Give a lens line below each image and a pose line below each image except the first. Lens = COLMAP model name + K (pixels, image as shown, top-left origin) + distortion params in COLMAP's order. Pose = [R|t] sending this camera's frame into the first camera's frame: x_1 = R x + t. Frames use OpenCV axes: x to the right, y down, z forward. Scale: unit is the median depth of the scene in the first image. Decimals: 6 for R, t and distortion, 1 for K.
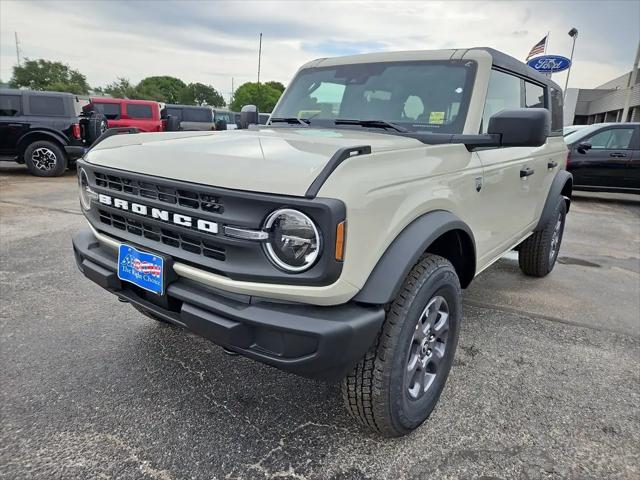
lens RADIAL K [[434.9, 0, 317.3], [0, 434.9, 239.6], [0, 0, 1]] dist [0.071761, -0.073648]
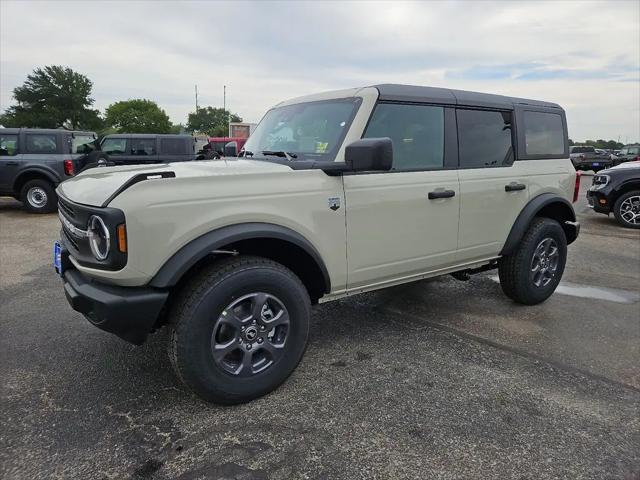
lens RADIAL K [[428.5, 0, 316.6], [0, 428.5, 238.9], [0, 0, 1]] dist [0.075584, -0.067575]
pose [[0.950961, 0.029440, -0.307905, 0.646492], [-0.048776, 0.997278, -0.055290, 0.030813], [0.305439, 0.067597, 0.949809, -0.084642]]
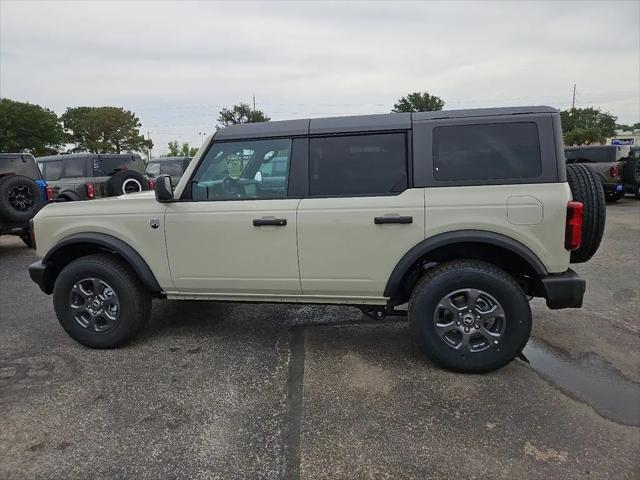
lens RADIAL K [[428.5, 0, 316.6], [0, 428.5, 238.9], [0, 0, 1]] dist [0.075584, -0.067575]
pose [[0.440413, 0.097988, -0.892432, 1.890096], [-0.179280, 0.983604, 0.019525, -0.195391], [0.879713, 0.151396, 0.450760, 0.783274]]
